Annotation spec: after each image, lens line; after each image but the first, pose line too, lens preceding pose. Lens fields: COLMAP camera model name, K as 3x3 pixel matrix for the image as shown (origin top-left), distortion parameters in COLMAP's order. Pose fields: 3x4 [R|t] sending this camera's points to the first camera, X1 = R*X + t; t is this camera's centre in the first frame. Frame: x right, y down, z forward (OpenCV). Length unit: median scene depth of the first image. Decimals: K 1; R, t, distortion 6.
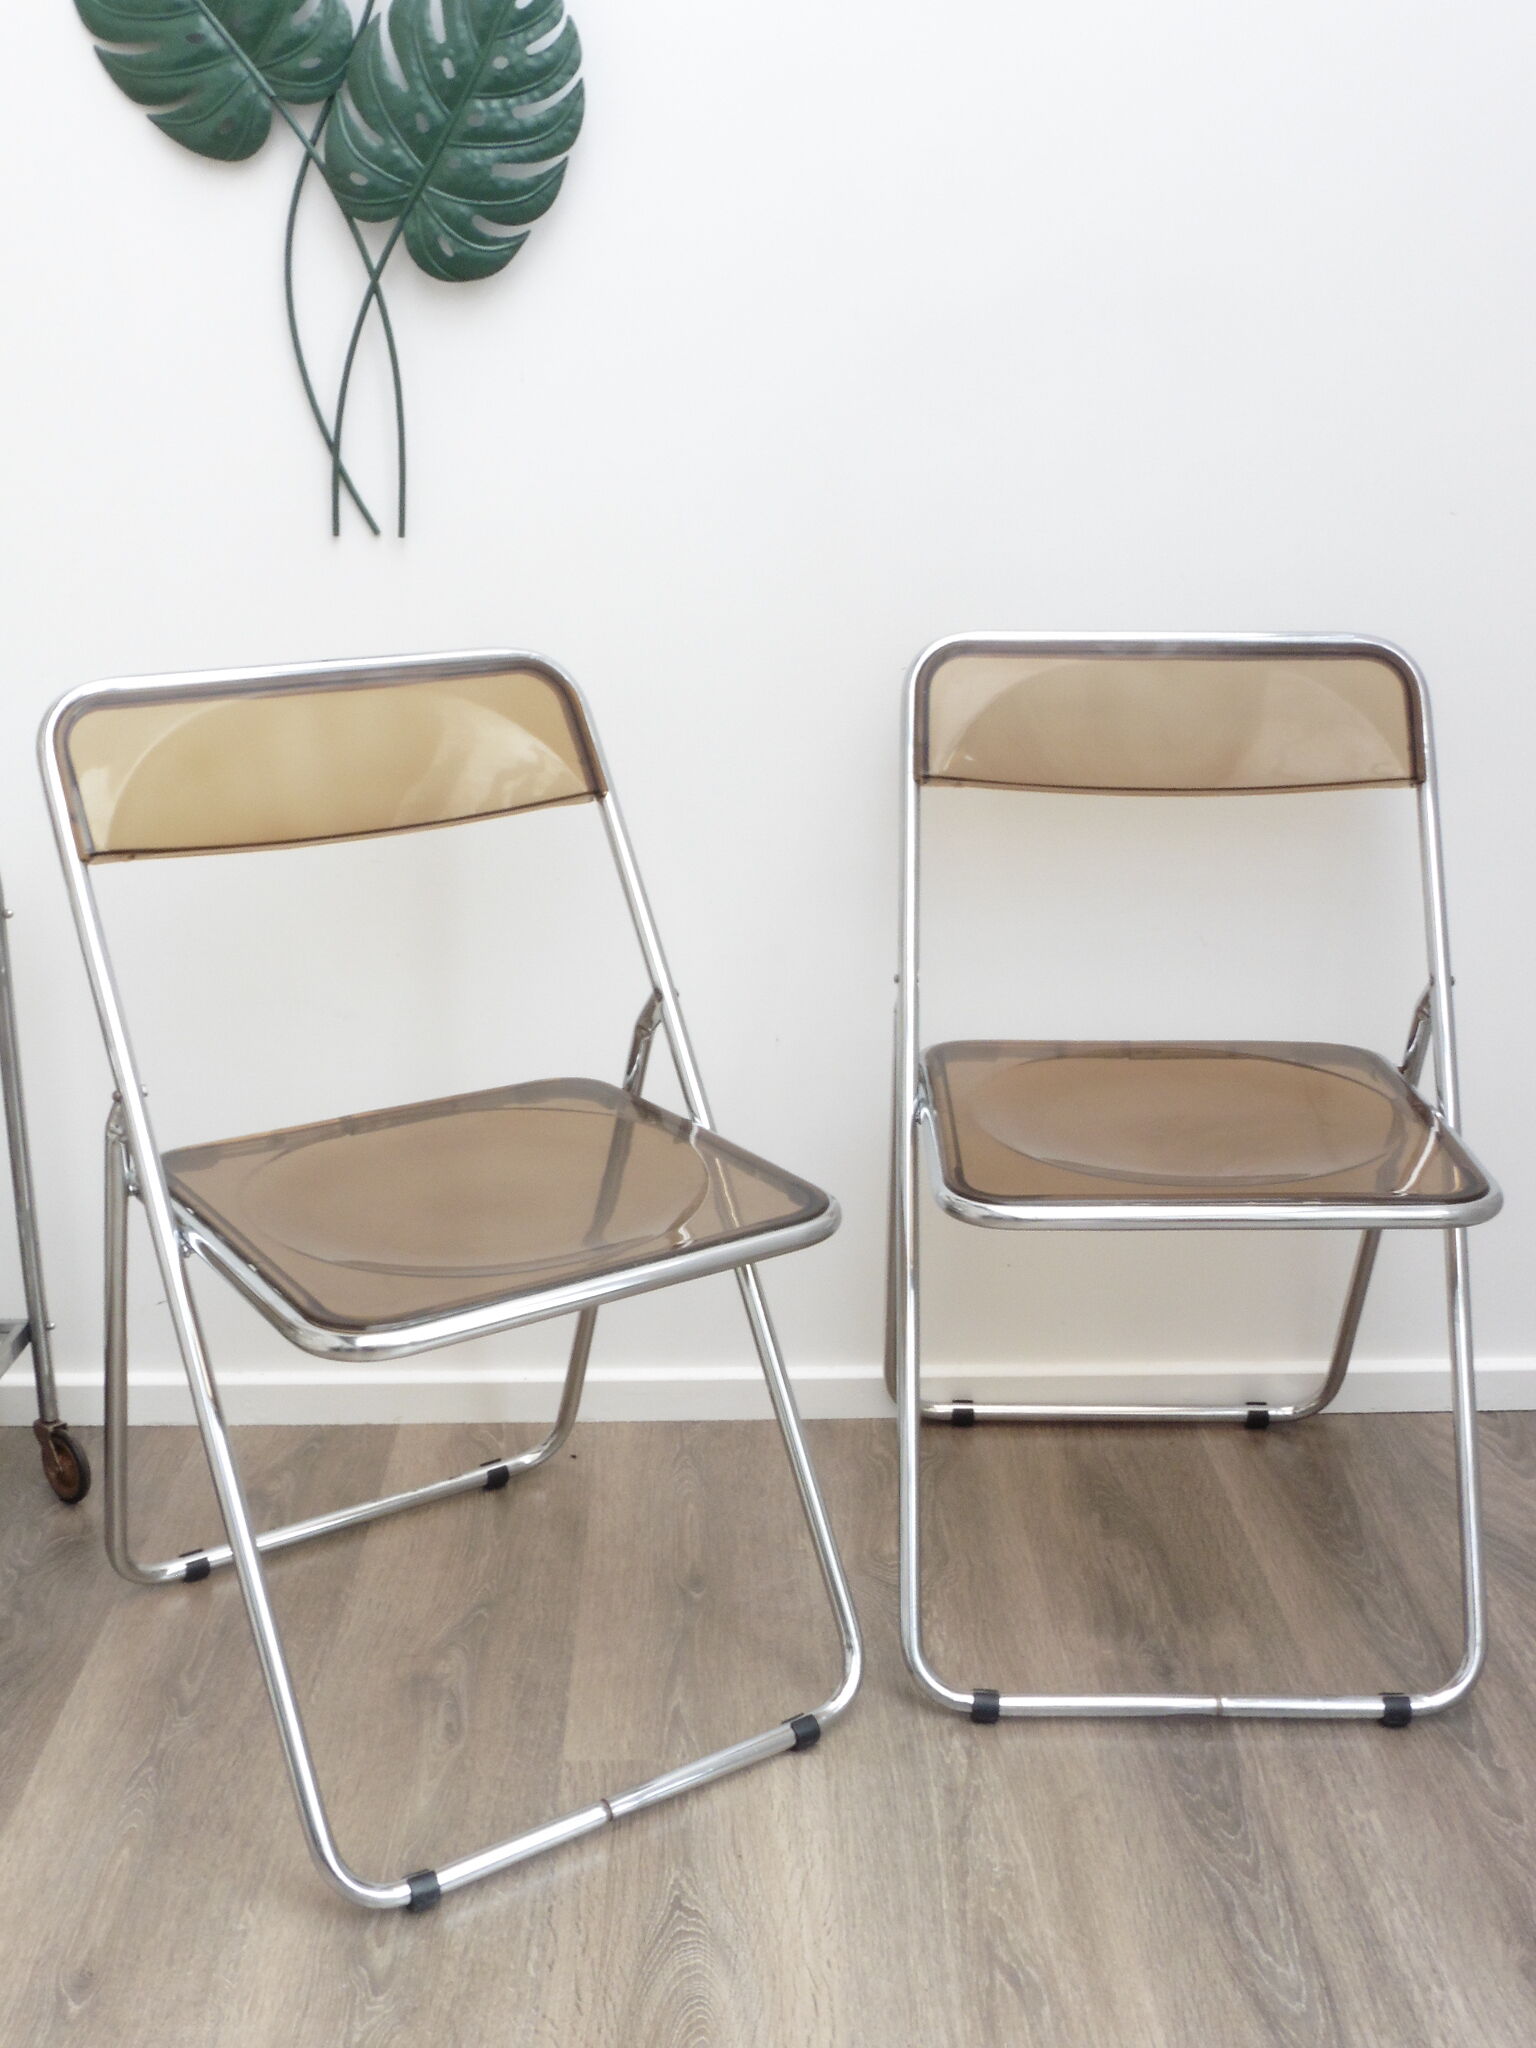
lens RADIAL K [[2089.9, 0, 780.8], [0, 2089.9, 1029.1], [0, 0, 1]] dist [-0.029735, 0.000000]
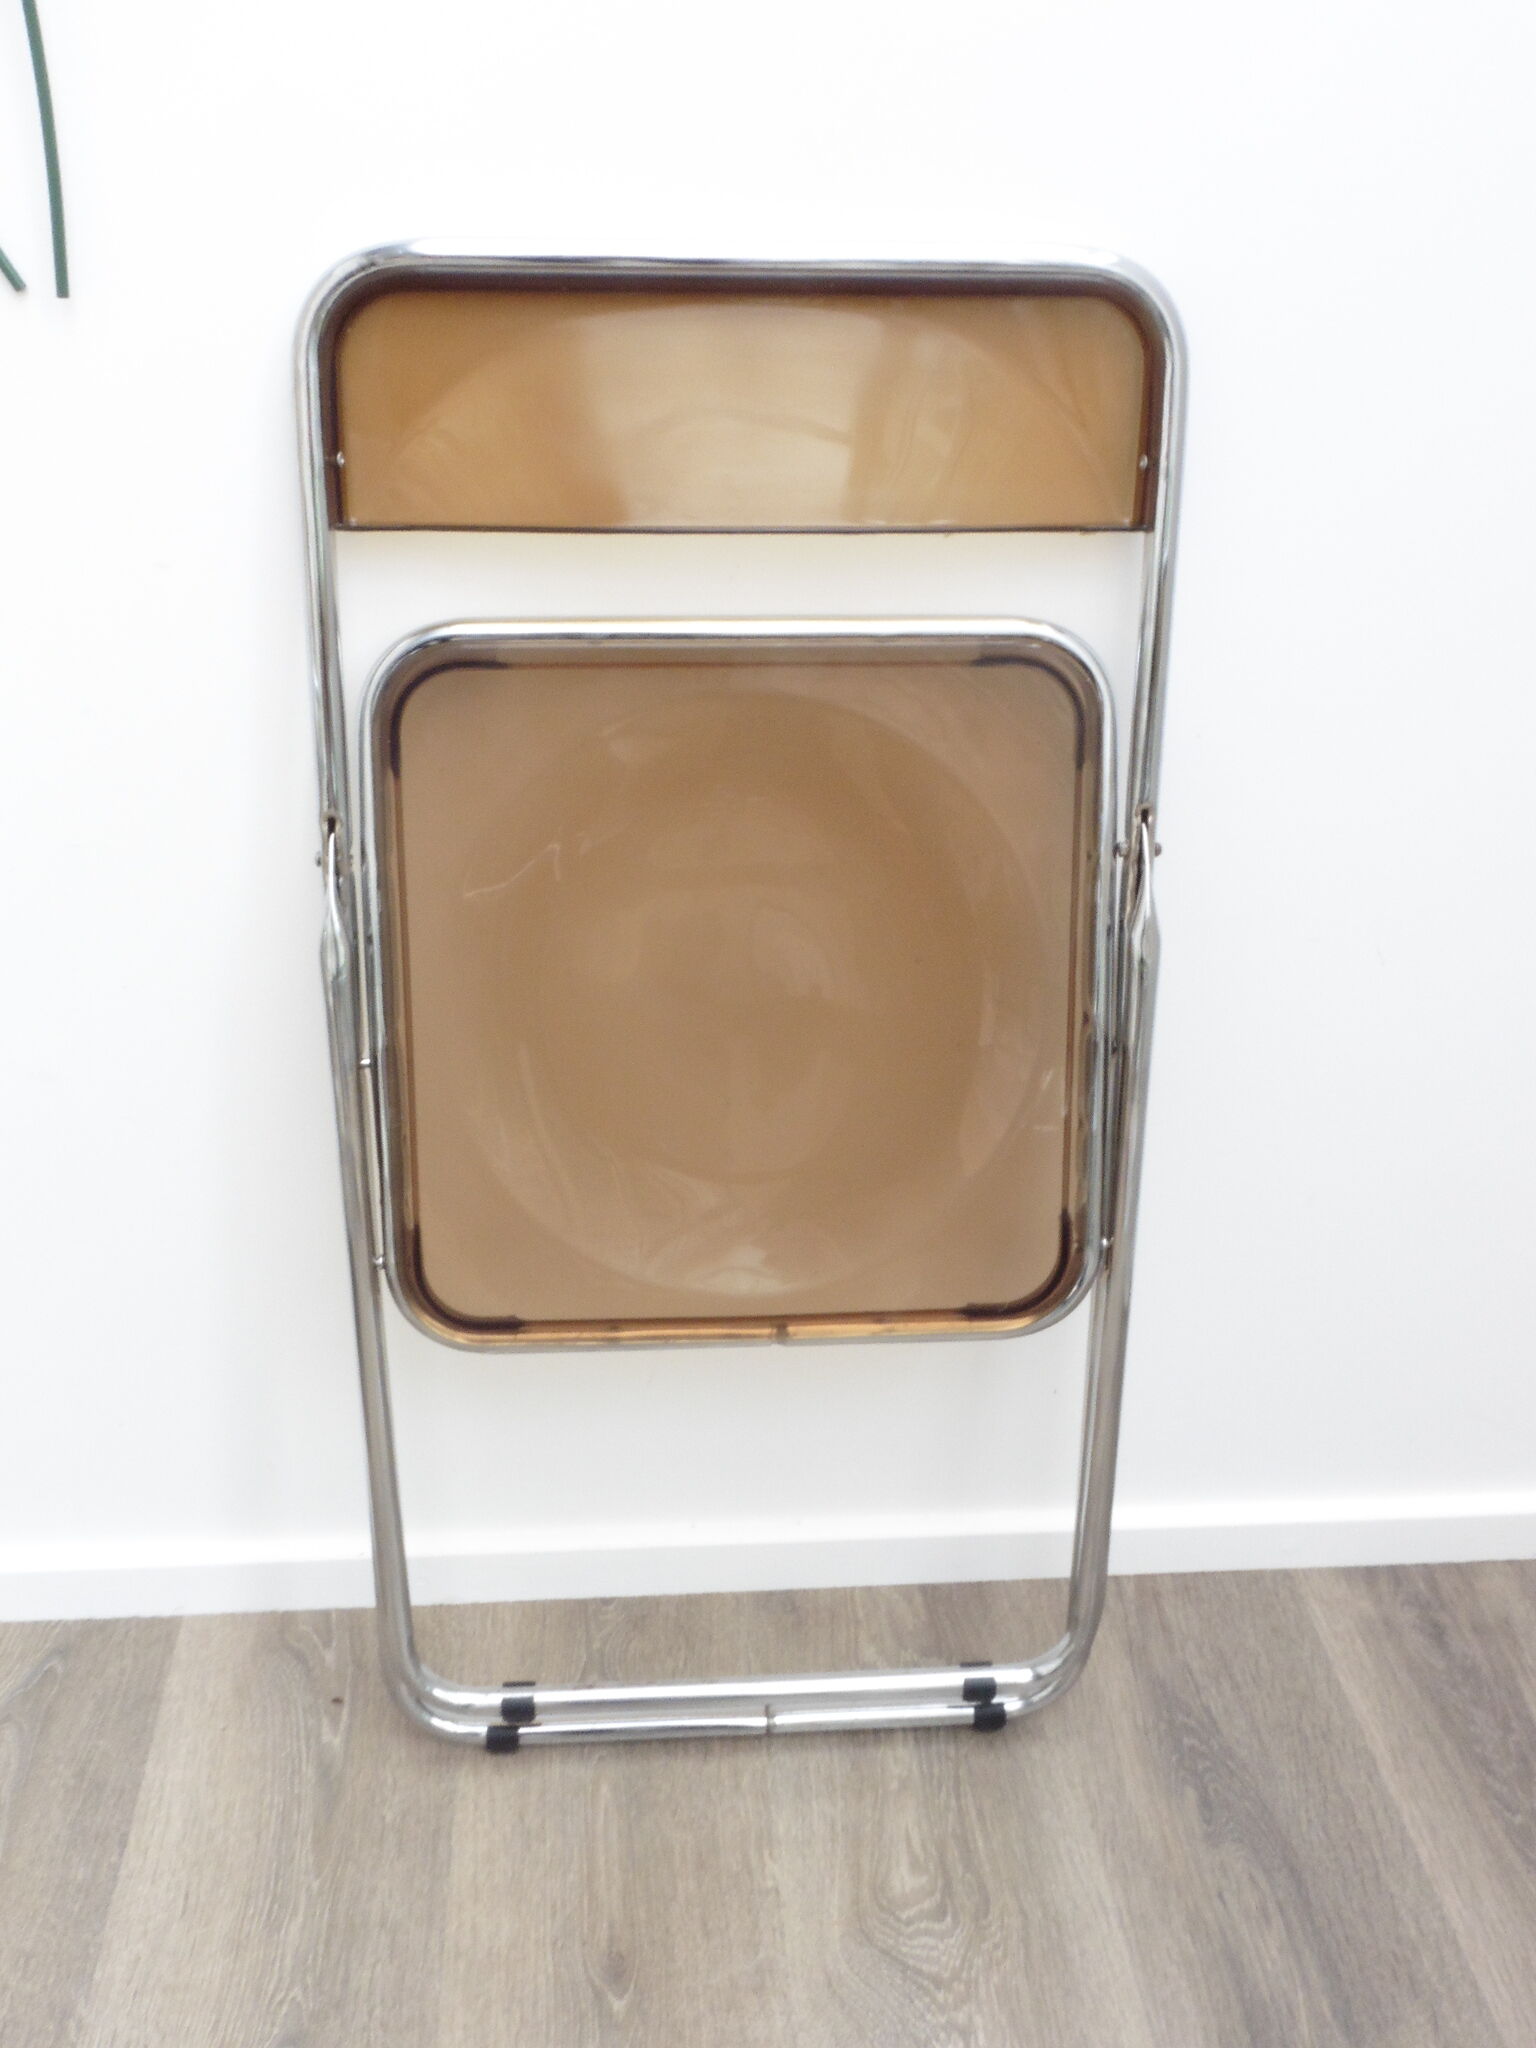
lens RADIAL K [[1872.9, 0, 764.0], [0, 1872.9, 1066.2], [0, 0, 1]] dist [-0.024002, 0.000000]
pose [[0.998430, -0.006728, 0.055600, -0.026242], [-0.004969, 0.978201, 0.207600, -0.147689], [-0.055784, -0.207550, 0.976632, 0.506737]]
